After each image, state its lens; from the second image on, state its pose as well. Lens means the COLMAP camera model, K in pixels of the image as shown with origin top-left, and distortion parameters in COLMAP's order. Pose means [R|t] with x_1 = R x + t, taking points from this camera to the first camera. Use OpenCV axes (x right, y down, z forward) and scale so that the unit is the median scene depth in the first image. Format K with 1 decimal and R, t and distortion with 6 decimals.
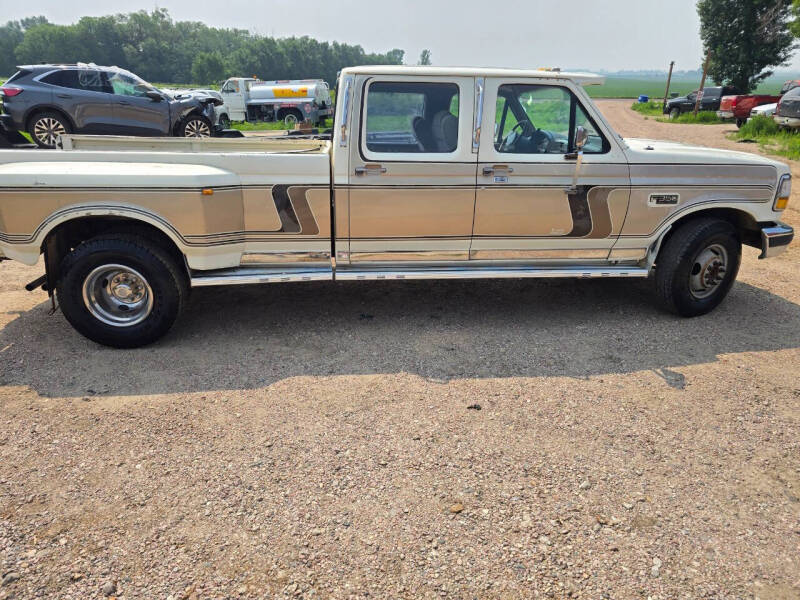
lens RADIAL K [[534.1, 0, 393.2], [0, 534.1, 305.3], [0, 0, 1]] dist [0.050683, -0.040178]
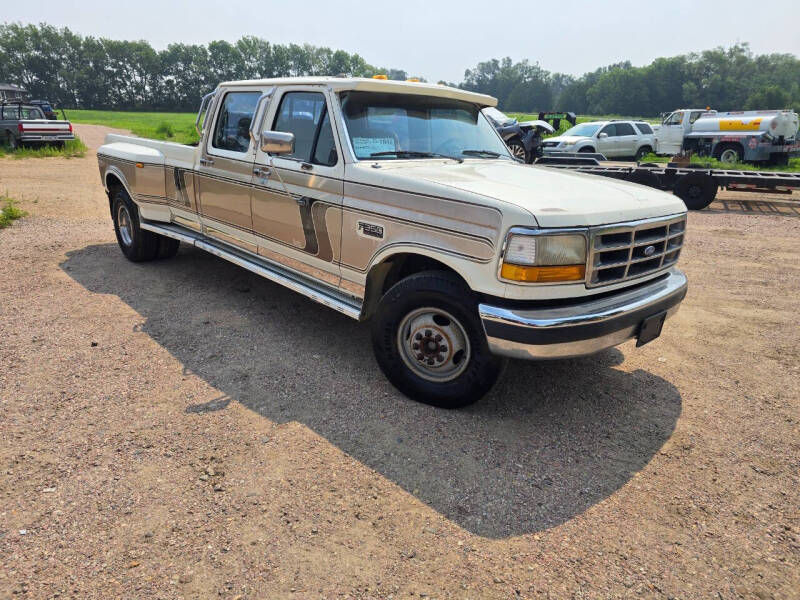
lens RADIAL K [[534.1, 0, 392.6], [0, 534.1, 299.9], [0, 0, 1]] dist [0.050683, -0.040178]
pose [[0.601480, 0.262019, -0.754697, 1.111668], [-0.313409, 0.946345, 0.078774, -0.164481], [0.734844, 0.189148, 0.651327, 0.510158]]
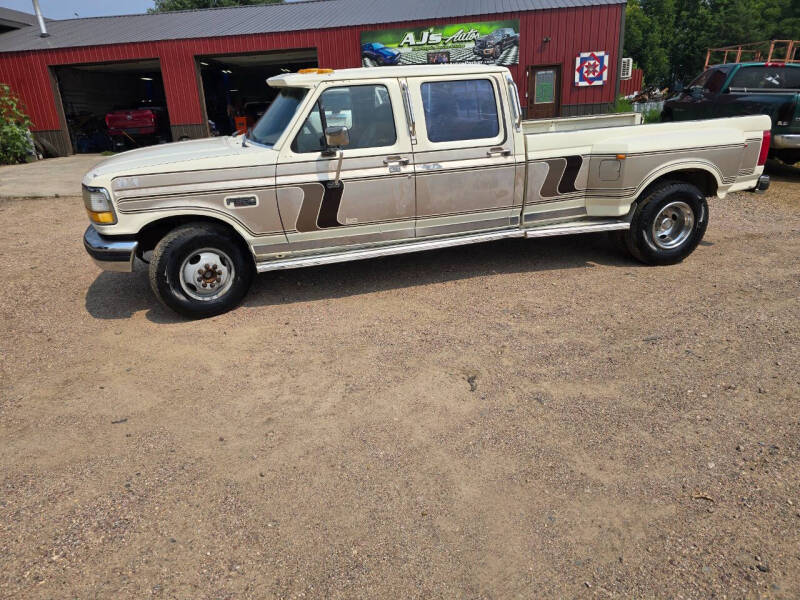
lens RADIAL K [[535.3, 0, 388.4], [0, 535.3, 311.8], [0, 0, 1]] dist [0.046569, -0.032353]
pose [[-0.985582, 0.092754, -0.141506, 0.331642], [-0.026104, 0.742971, 0.668815, -0.878979], [0.167170, 0.662866, -0.729838, 2.339060]]
